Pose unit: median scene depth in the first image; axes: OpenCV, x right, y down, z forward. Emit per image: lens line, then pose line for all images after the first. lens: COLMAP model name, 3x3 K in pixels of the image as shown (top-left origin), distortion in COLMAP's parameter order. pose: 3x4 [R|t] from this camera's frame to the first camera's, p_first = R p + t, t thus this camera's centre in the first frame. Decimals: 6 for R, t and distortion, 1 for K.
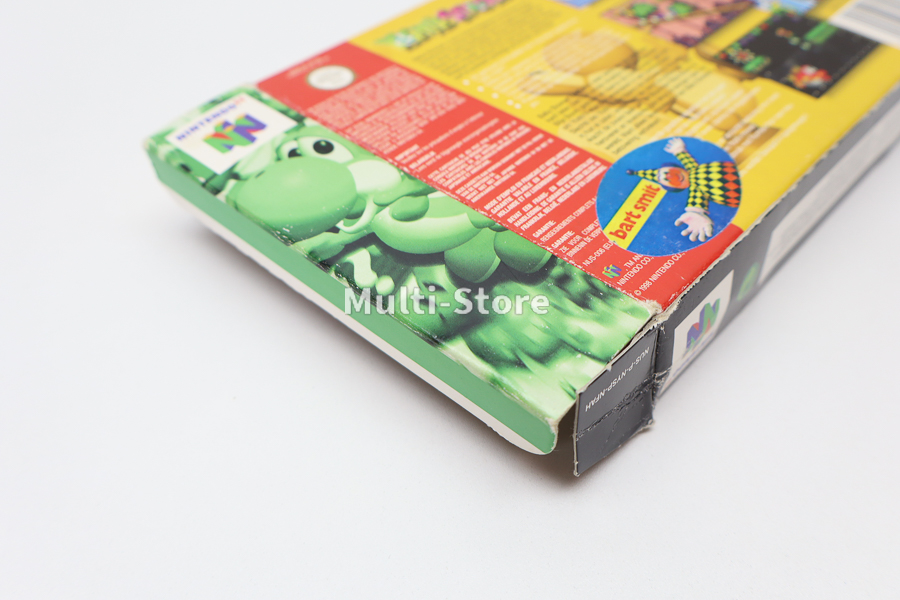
lens RADIAL K [[839.2, 0, 450.0], [0, 839.2, 300.0], [0, 0, 1]] dist [0.001186, 0.004859]
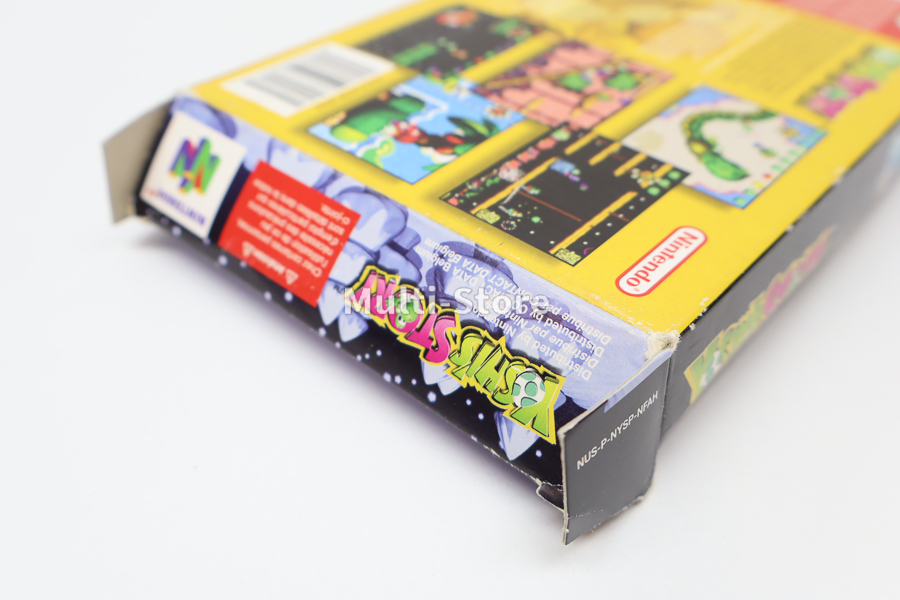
lens RADIAL K [[839.2, 0, 450.0], [0, 839.2, 300.0], [0, 0, 1]] dist [0.001186, 0.004859]
pose [[-0.999339, -0.014707, -0.033248, 0.455940], [-0.034483, 0.093725, 0.995001, -1.213865], [-0.011518, 0.995490, -0.094170, 1.407570]]
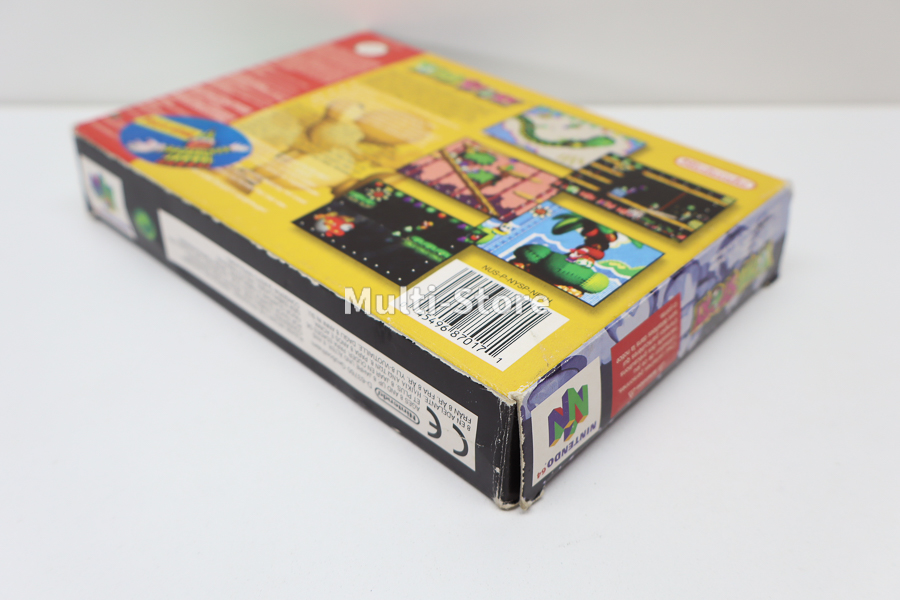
lens RADIAL K [[839.2, 0, 450.0], [0, 839.2, 300.0], [0, 0, 1]] dist [0.001186, 0.004859]
pose [[-0.016126, 0.588274, -0.808501, 1.233280], [-0.710037, 0.562579, 0.423500, -0.707600], [0.703980, 0.580895, 0.408624, 0.738474]]
